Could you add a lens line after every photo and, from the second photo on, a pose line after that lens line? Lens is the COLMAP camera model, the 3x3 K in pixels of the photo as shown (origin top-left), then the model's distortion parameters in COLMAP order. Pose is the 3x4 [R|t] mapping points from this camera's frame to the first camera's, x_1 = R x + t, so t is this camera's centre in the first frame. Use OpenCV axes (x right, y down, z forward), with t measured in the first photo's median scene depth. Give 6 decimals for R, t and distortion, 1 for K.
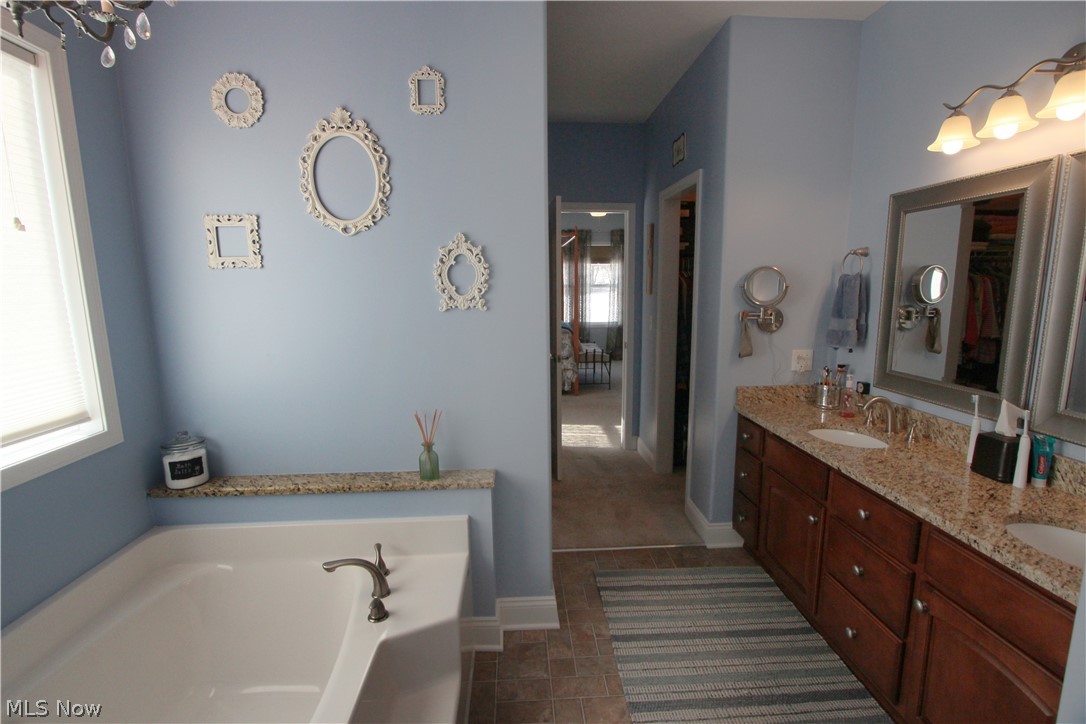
lens RADIAL K [[502.2, 0, 541.3], [0, 502.2, 362.9], [0, 0, 1]] dist [-0.013872, 0.001657]
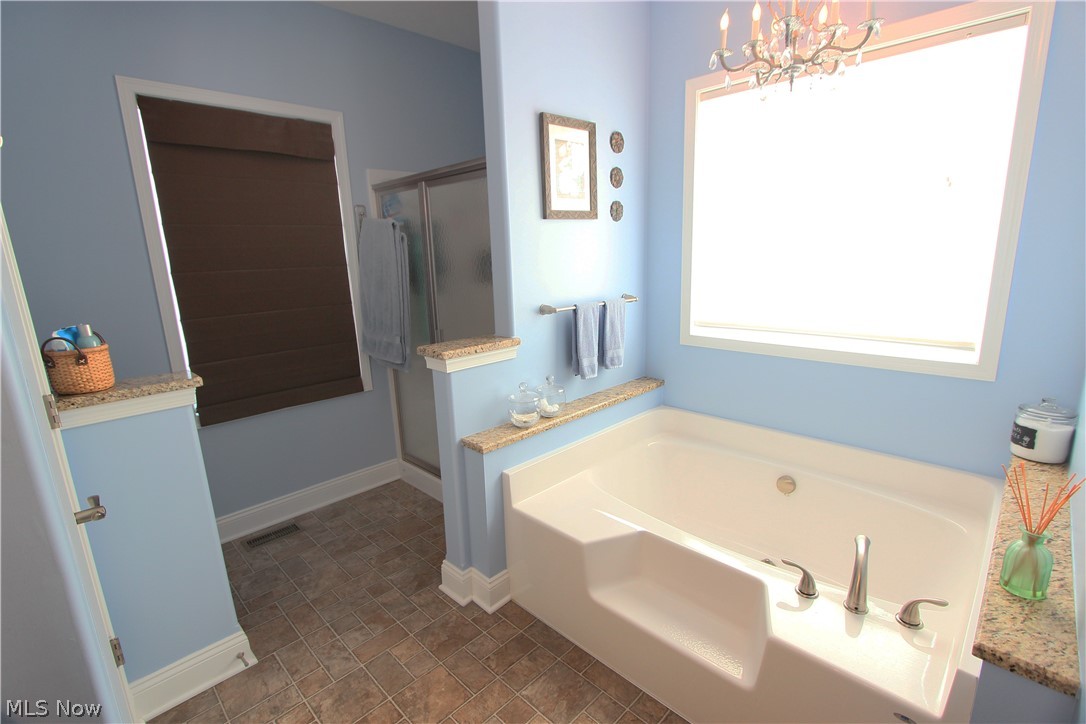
lens RADIAL K [[502.2, 0, 543.1], [0, 502.2, 363.3], [0, 0, 1]] dist [-0.013872, 0.001657]
pose [[-0.735062, 0.189244, -0.651054, 0.550111], [-0.065698, 0.935856, 0.346204, -0.184038], [0.674810, 0.297254, -0.675479, 1.078550]]
